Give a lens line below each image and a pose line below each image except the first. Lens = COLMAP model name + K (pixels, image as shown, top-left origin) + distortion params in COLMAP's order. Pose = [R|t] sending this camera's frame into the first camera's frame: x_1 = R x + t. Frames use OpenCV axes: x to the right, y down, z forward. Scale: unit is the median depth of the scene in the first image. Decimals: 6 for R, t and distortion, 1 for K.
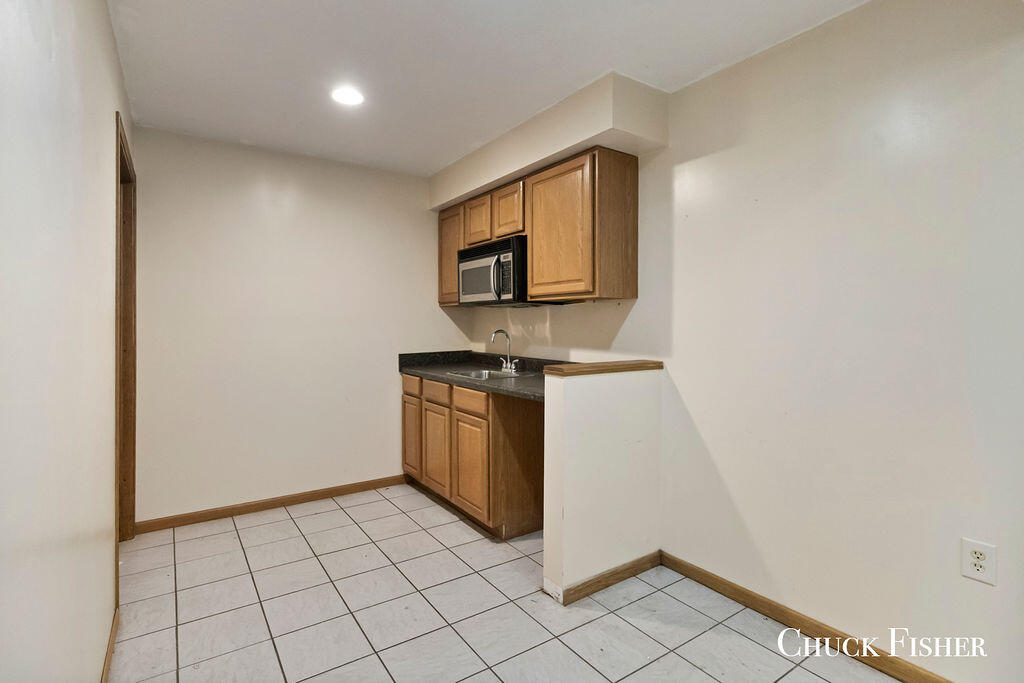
lens RADIAL K [[501.0, 0, 511.7], [0, 501.0, 308.1], [0, 0, 1]] dist [-0.000593, -0.000192]
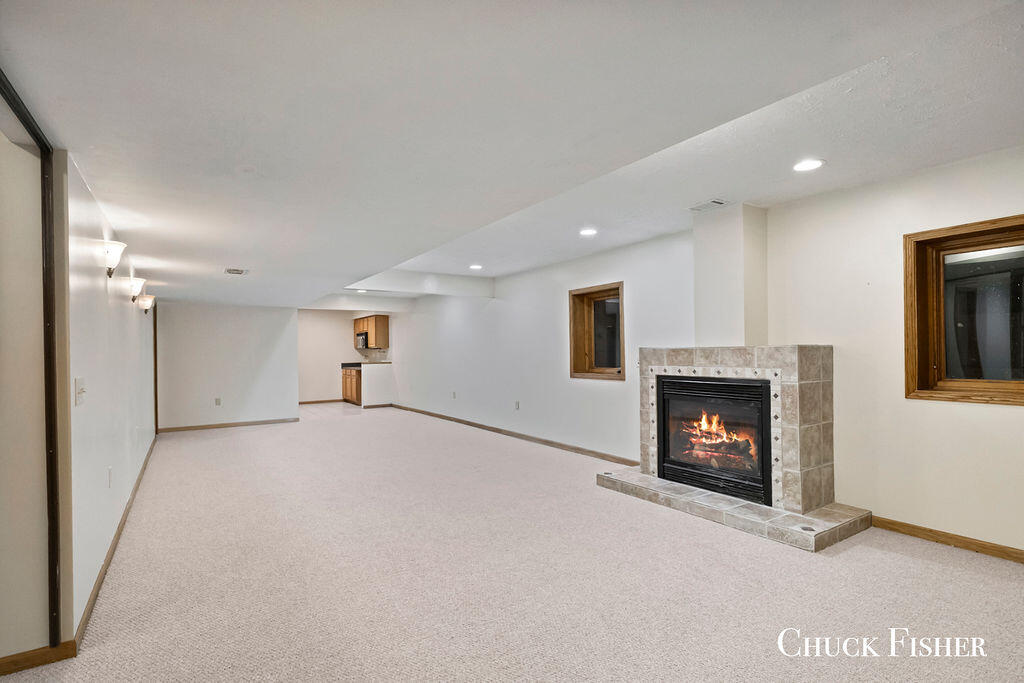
lens RADIAL K [[488.0, 0, 515.2], [0, 488.0, 335.8], [0, 0, 1]] dist [-0.002642, -0.000131]
pose [[0.999859, -0.009176, -0.014028, 1.231684], [0.009011, 0.999890, -0.011762, -0.055843], [0.014135, 0.011634, 0.999832, -2.826233]]
